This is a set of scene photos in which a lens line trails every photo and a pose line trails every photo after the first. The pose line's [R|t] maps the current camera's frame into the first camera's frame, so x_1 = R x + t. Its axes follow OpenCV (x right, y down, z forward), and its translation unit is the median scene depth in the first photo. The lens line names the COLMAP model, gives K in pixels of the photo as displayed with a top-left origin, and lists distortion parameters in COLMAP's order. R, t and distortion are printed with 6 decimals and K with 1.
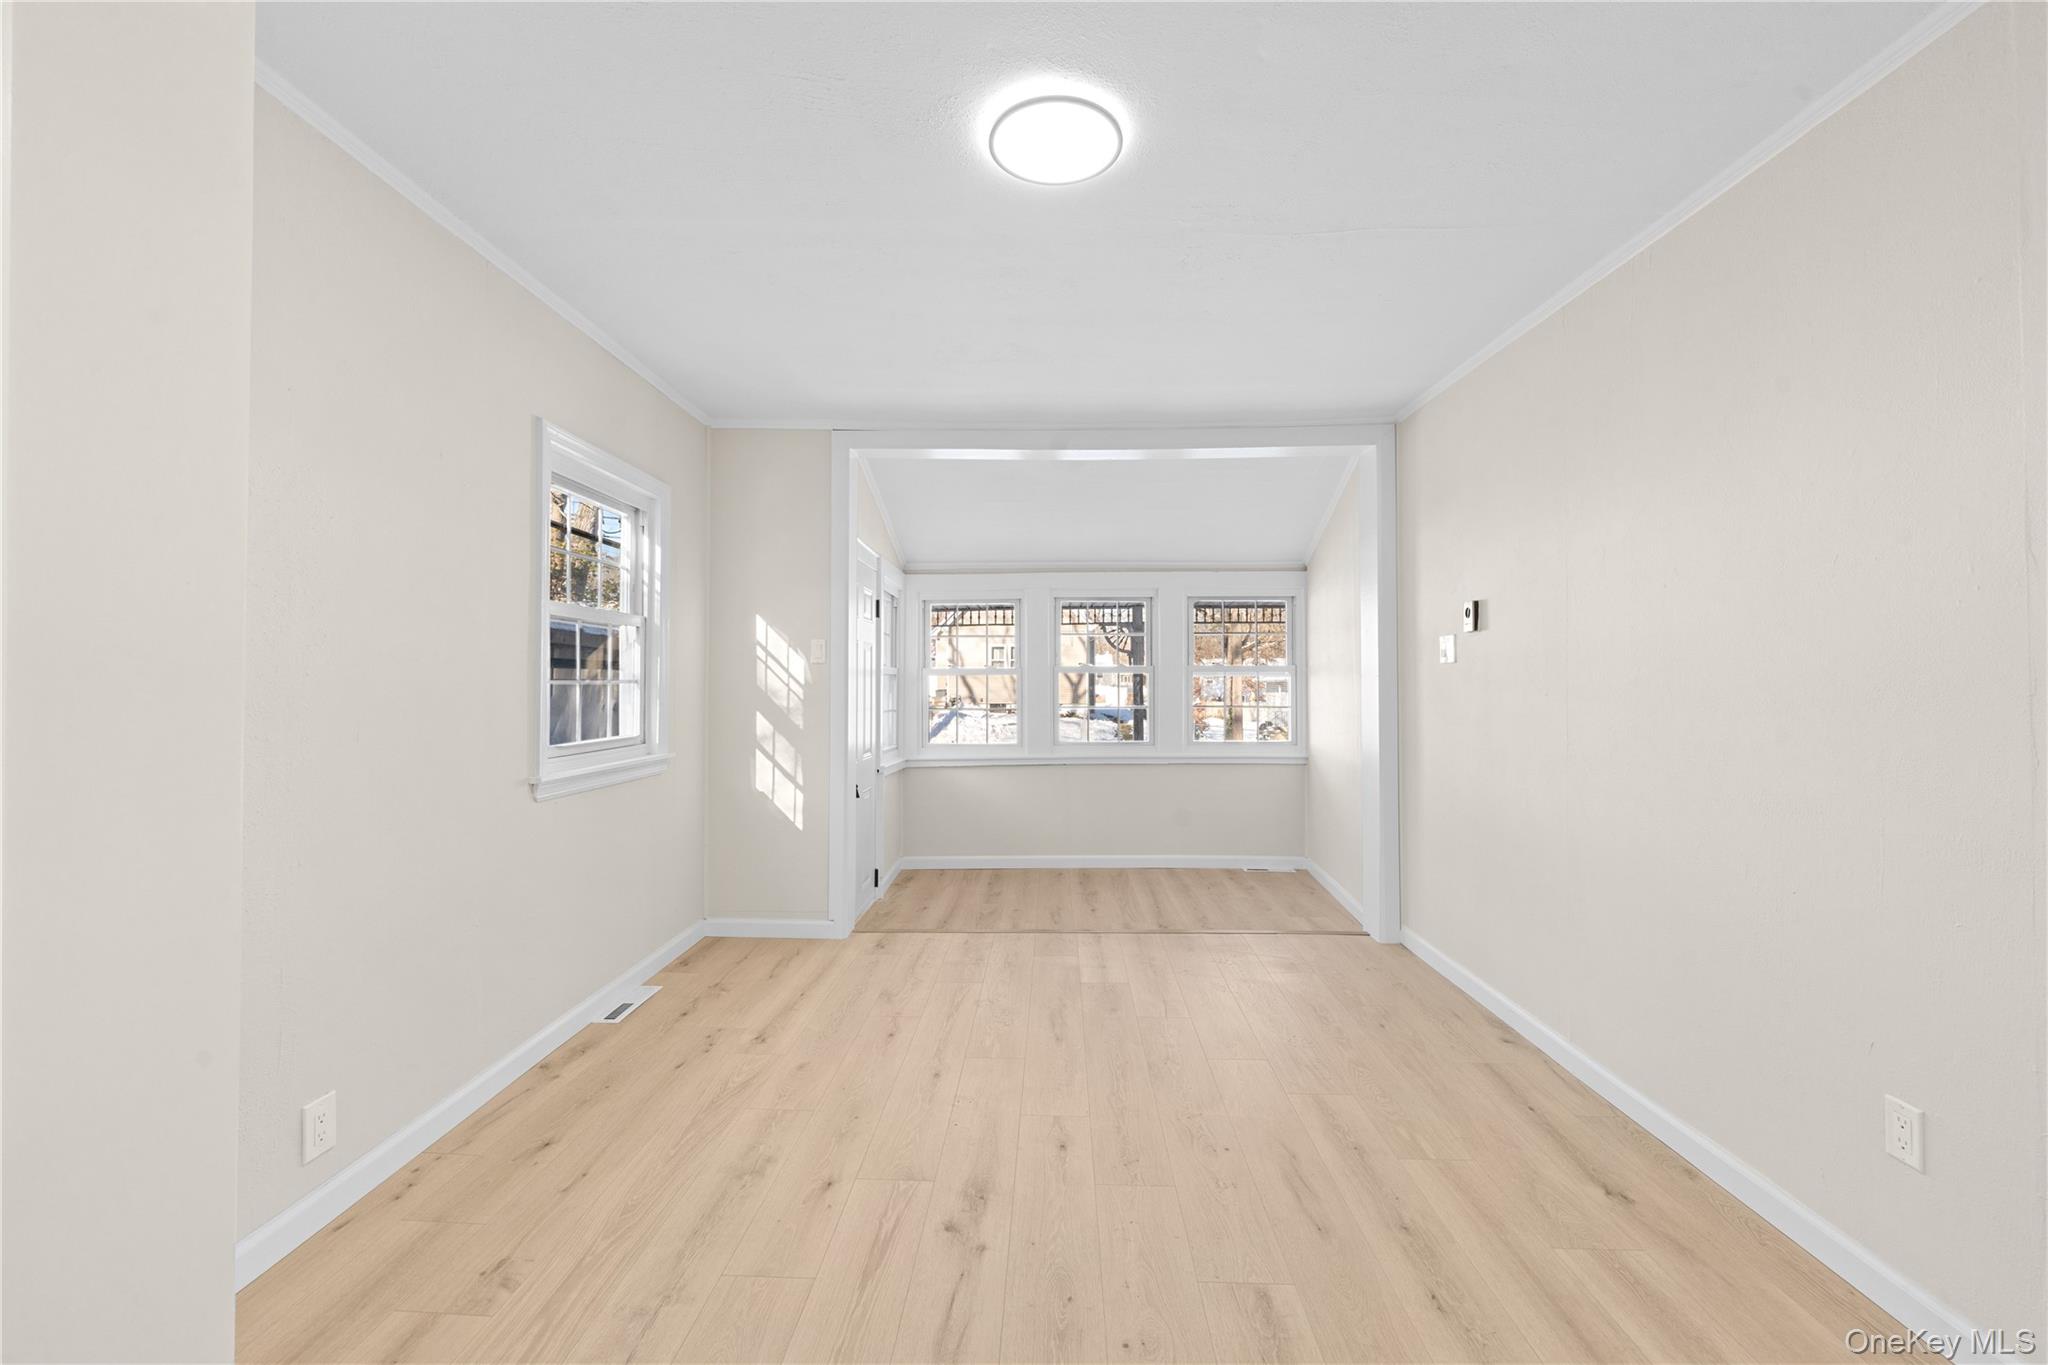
lens RADIAL K [[828.1, 0, 1017.6], [0, 828.1, 680.7], [0, 0, 1]] dist [0.000845, -0.002698]
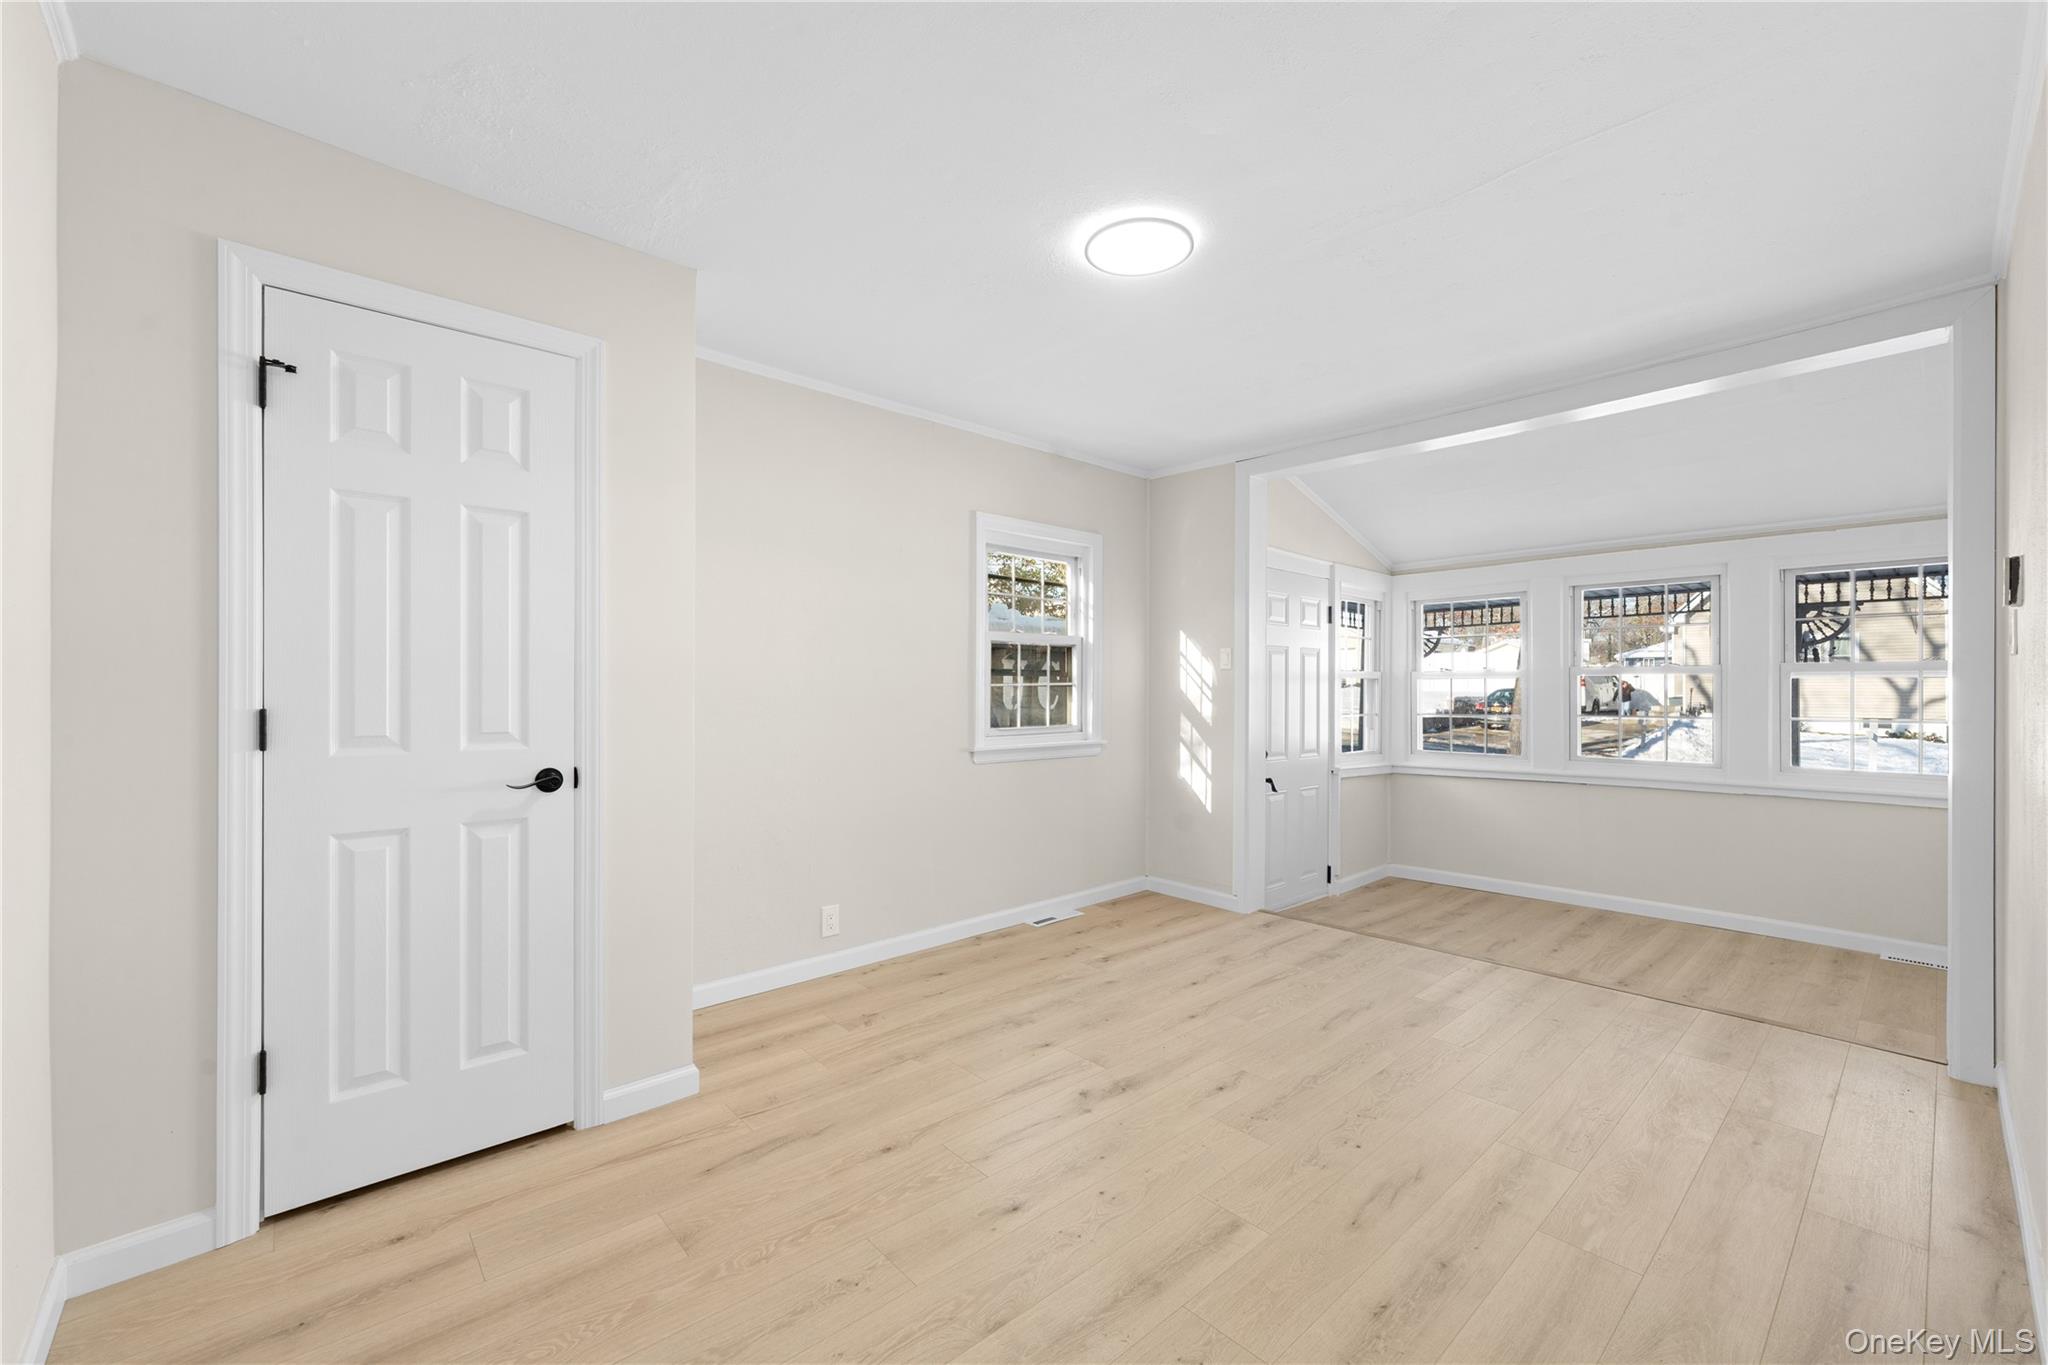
lens RADIAL K [[828.1, 0, 1017.6], [0, 828.1, 680.7], [0, 0, 1]] dist [0.000845, -0.002698]
pose [[0.690205, -0.005676, -0.723591, 0.411502], [0.001147, 0.999977, -0.006750, 0.002317], [0.723613, 0.003829, 0.690196, 0.000098]]
